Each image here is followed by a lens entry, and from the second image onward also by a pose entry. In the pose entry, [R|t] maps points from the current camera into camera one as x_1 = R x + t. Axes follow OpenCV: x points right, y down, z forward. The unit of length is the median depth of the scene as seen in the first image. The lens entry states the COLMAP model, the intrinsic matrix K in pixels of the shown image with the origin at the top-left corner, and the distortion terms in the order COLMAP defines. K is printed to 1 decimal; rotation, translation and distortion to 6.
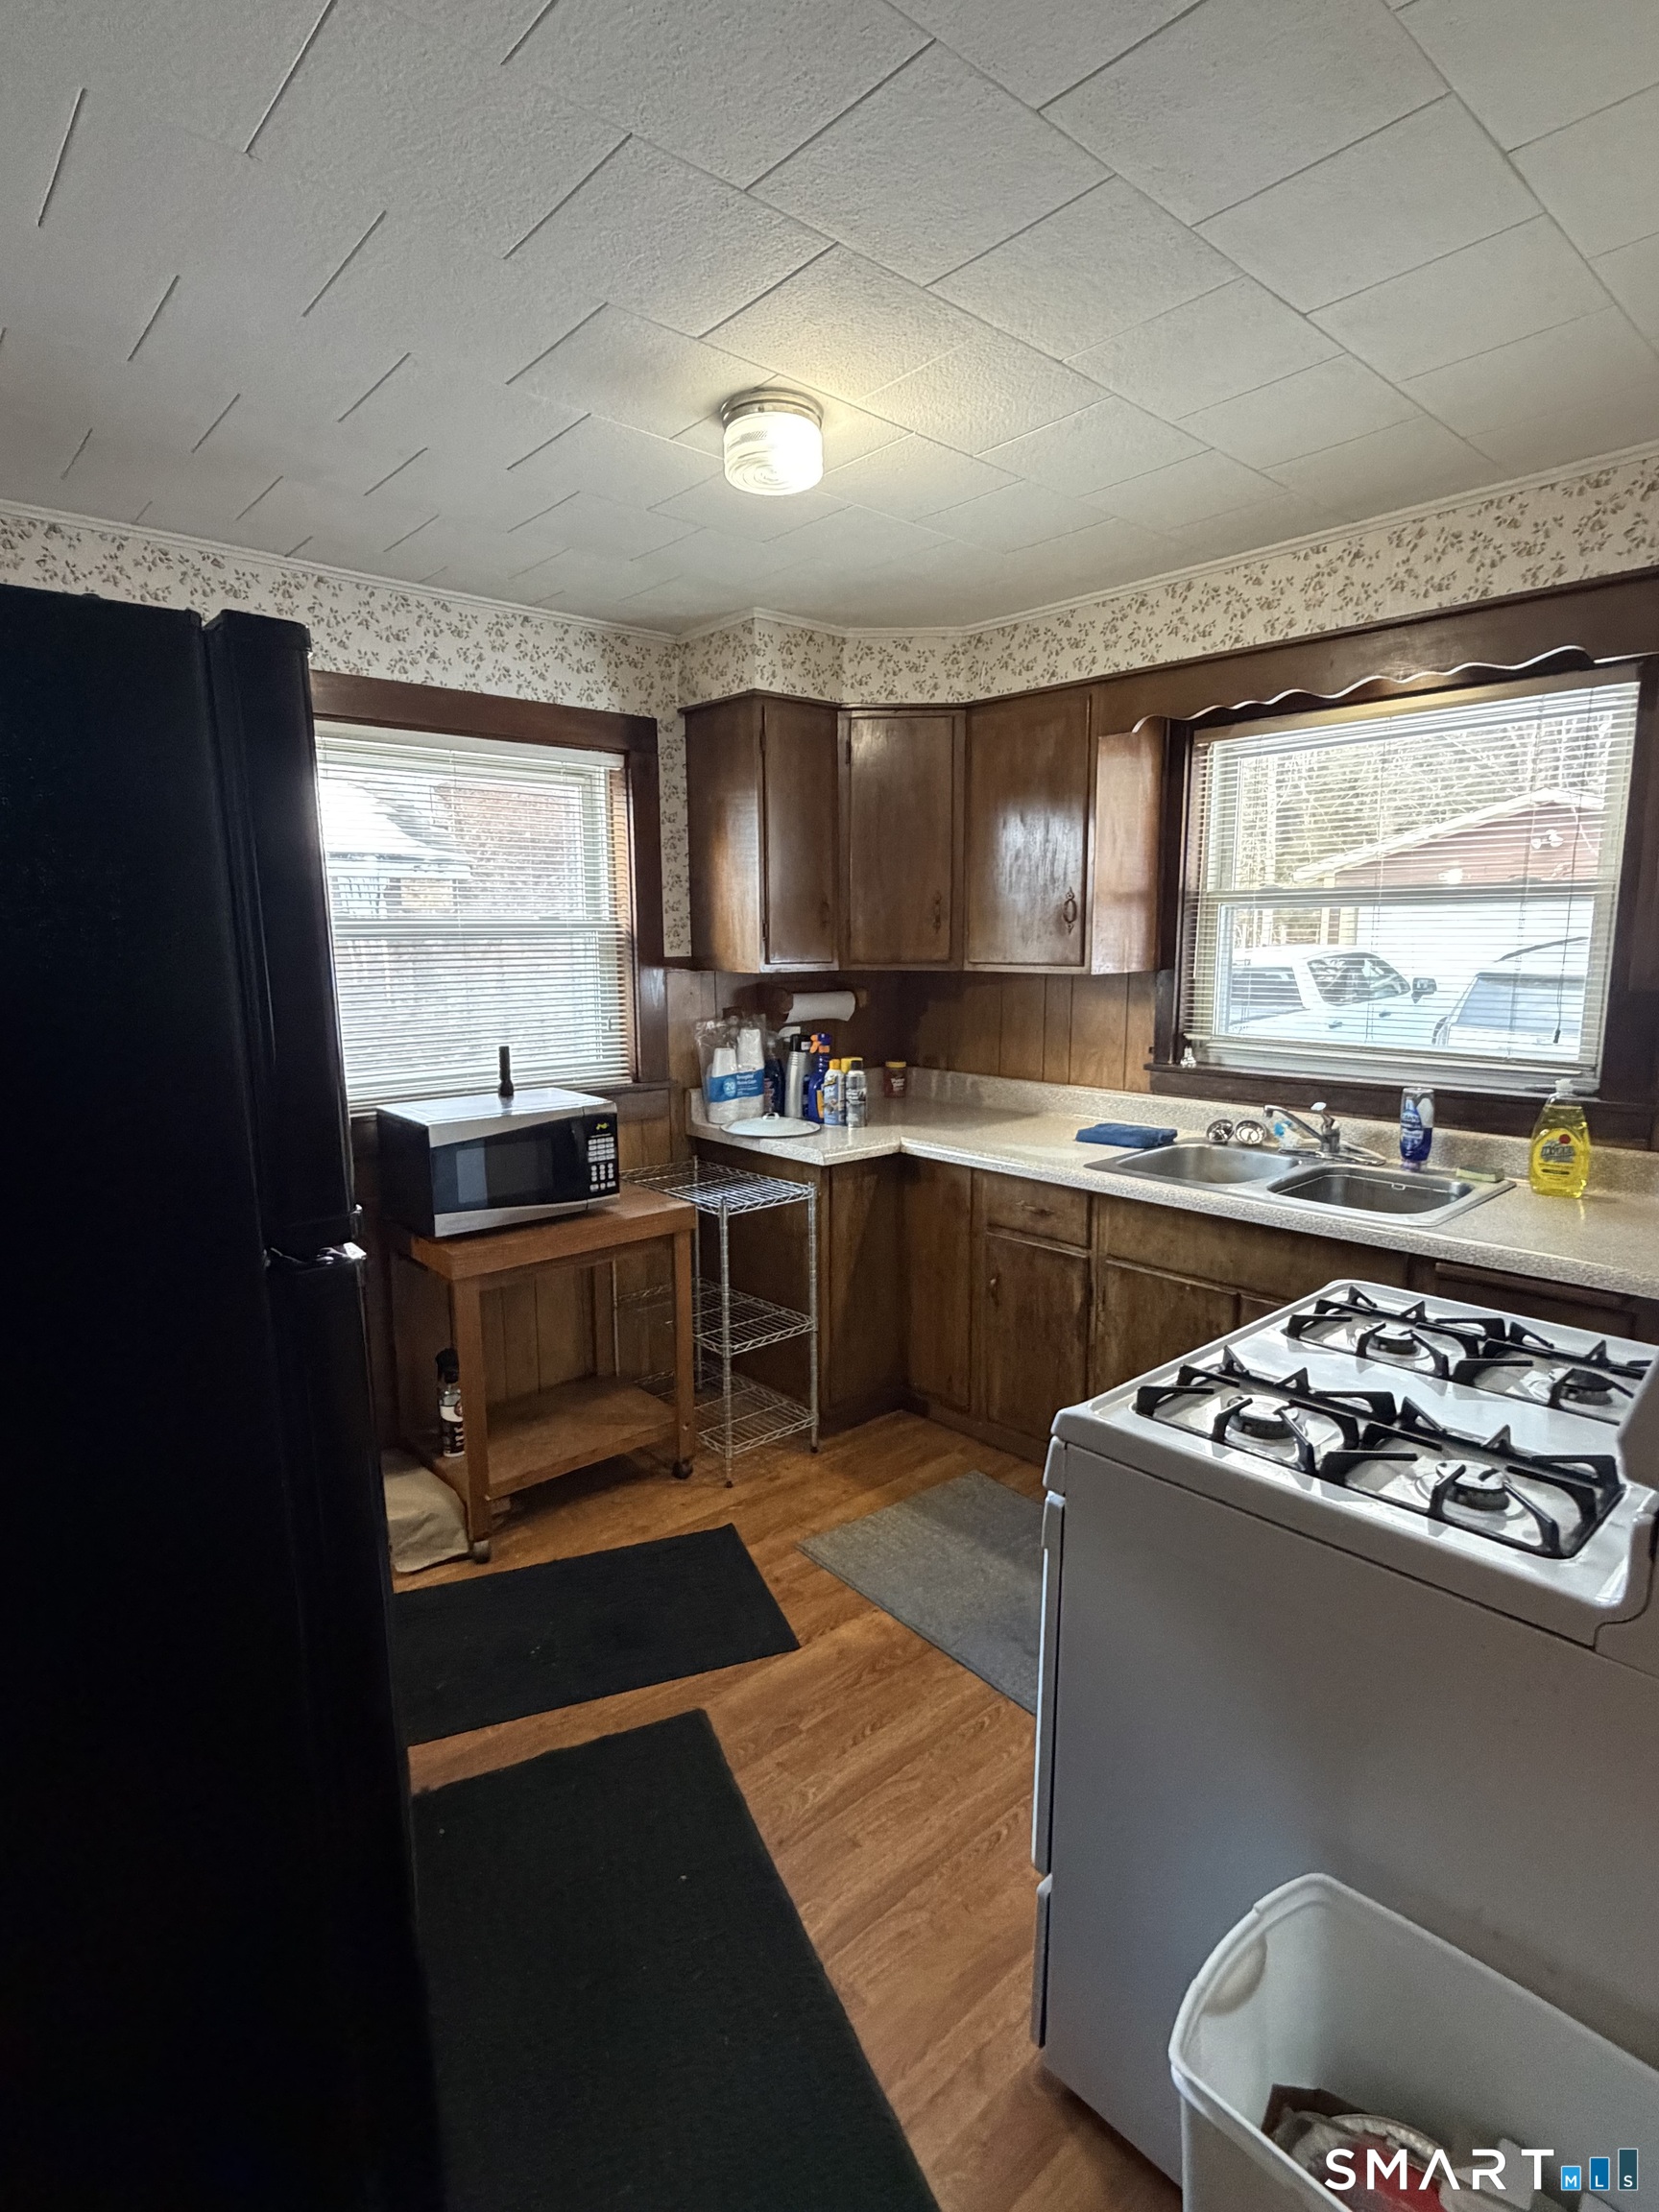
lens RADIAL K [[1123.5, 0, 829.8], [0, 1123.5, 1110.0], [0, 0, 1]] dist [-0.001184, -0.001718]
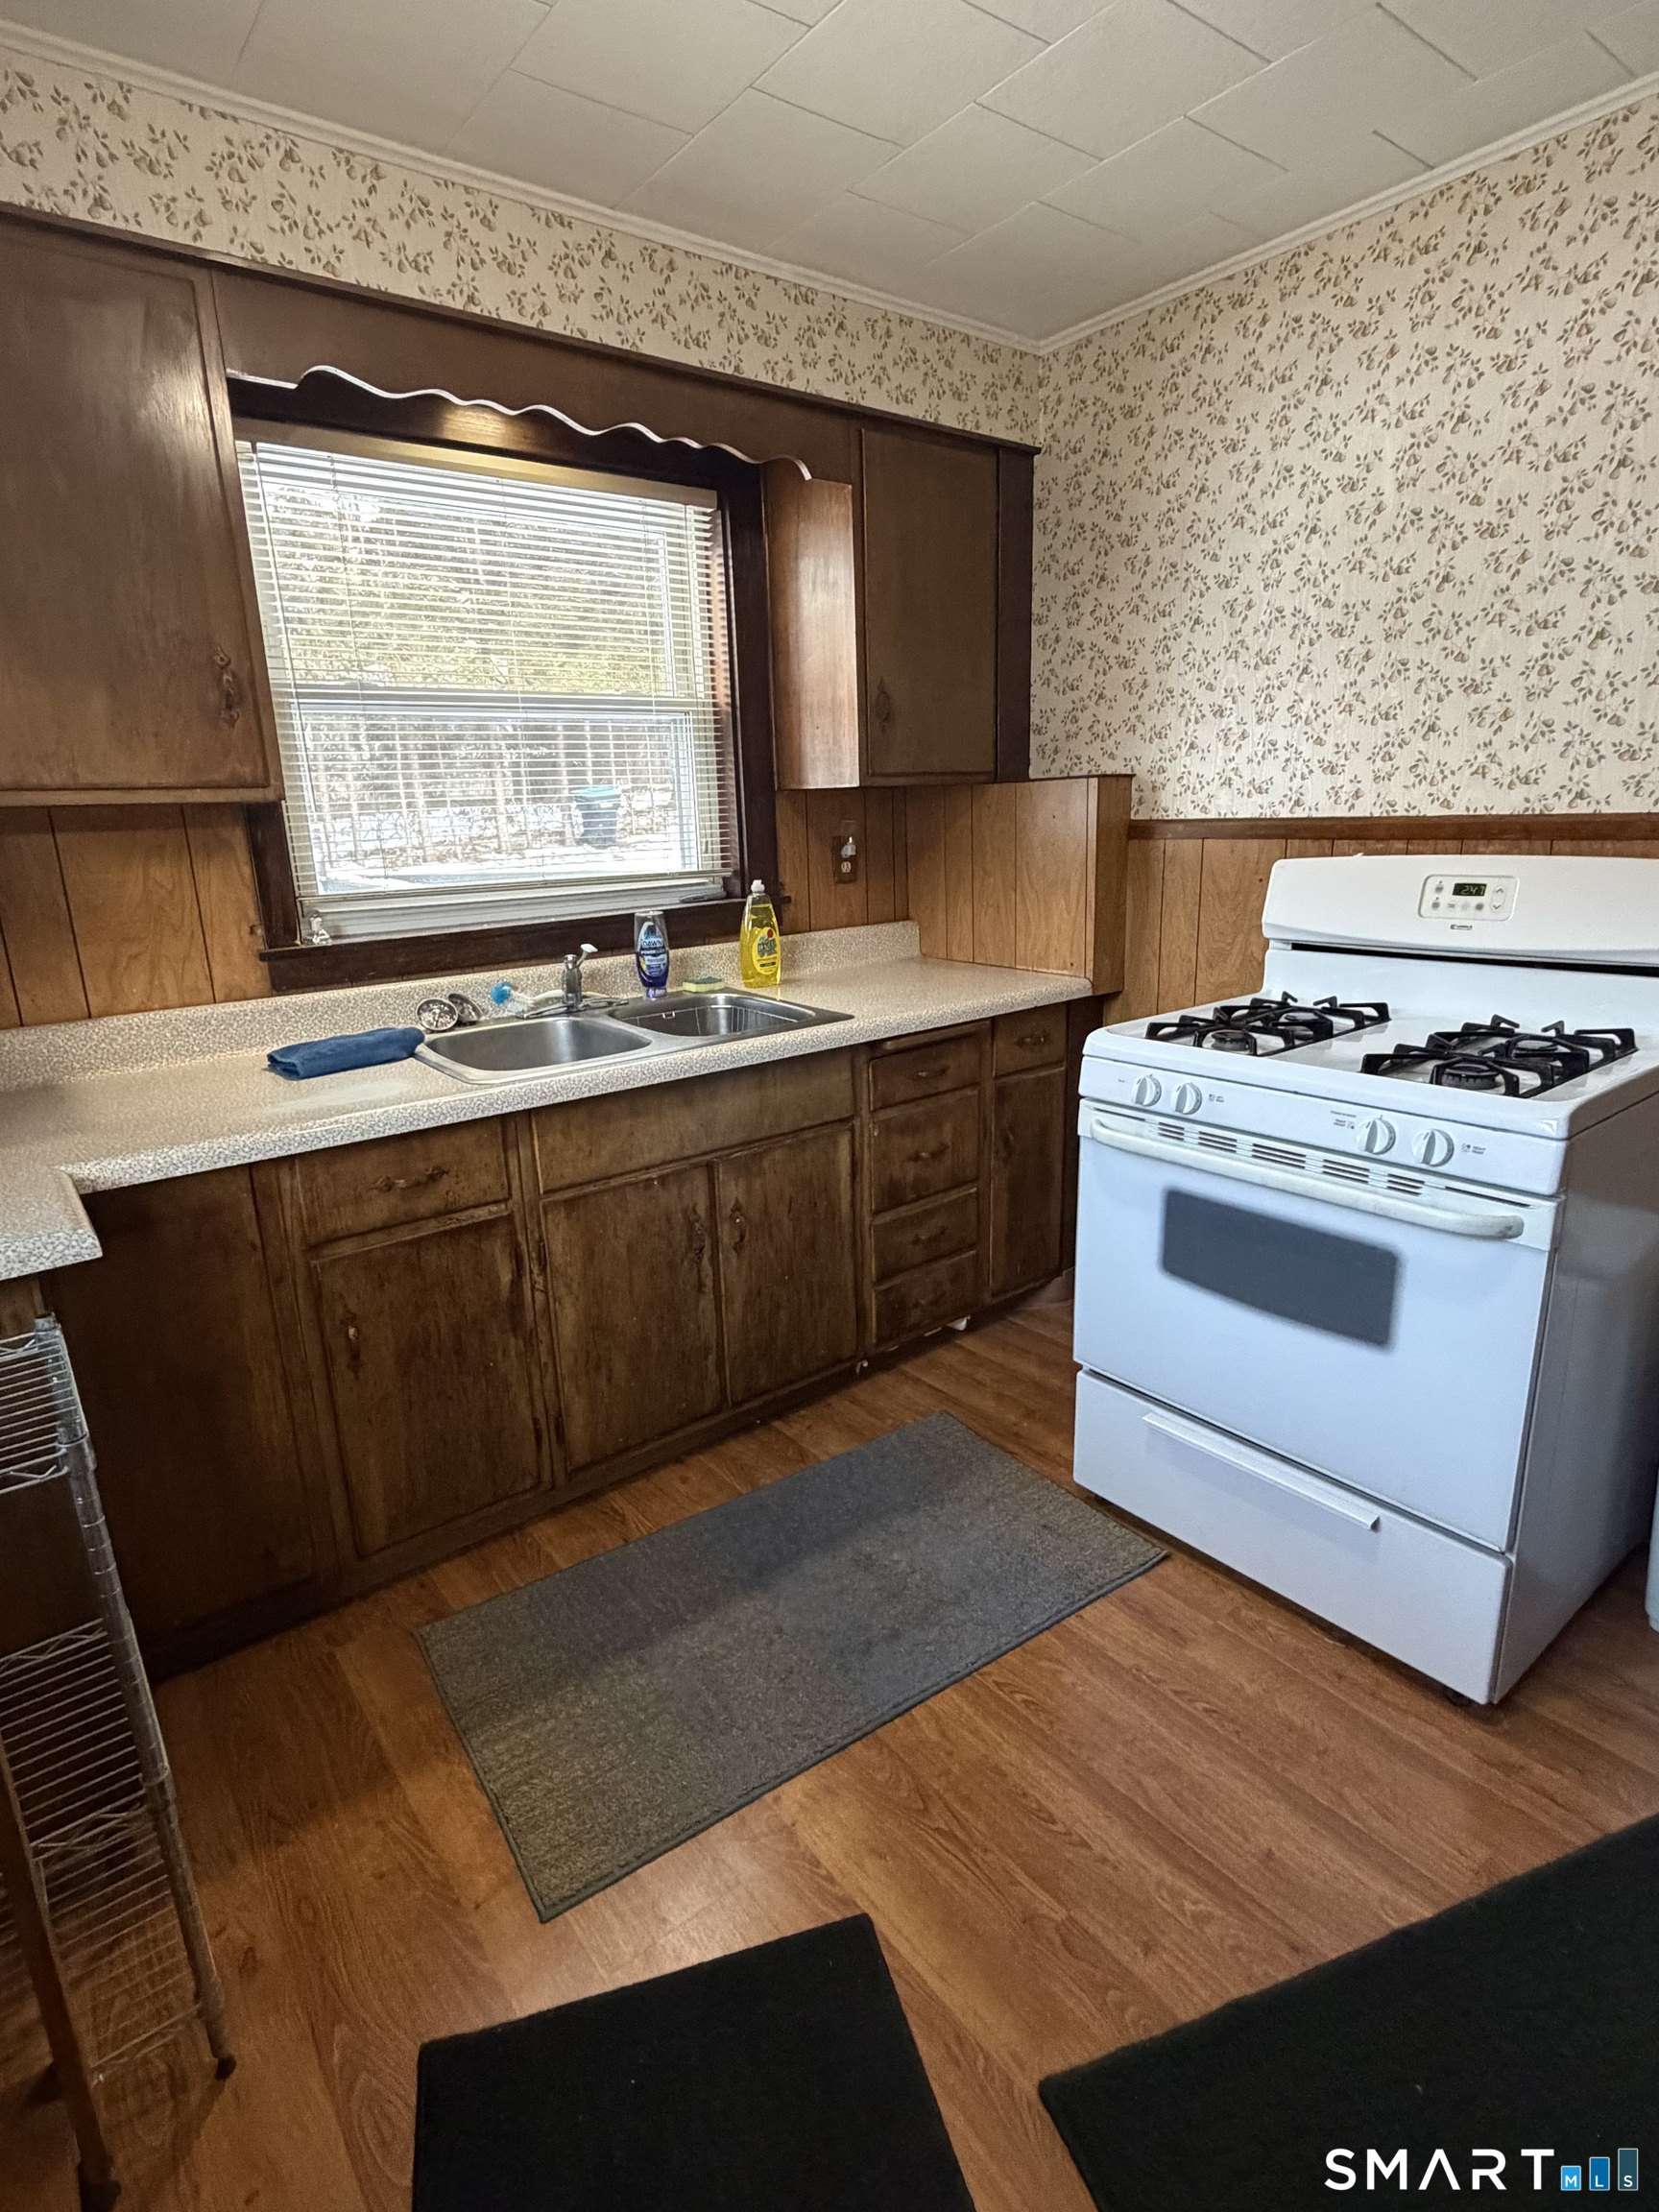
lens RADIAL K [[1123.5, 0, 829.1], [0, 1123.5, 1109.5], [0, 0, 1]] dist [-0.001184, -0.001718]
pose [[0.073218, -0.253757, 0.964493, -0.397917], [0.190551, 0.952832, 0.236224, -0.052104], [-0.978943, 0.166489, 0.118118, 0.719557]]
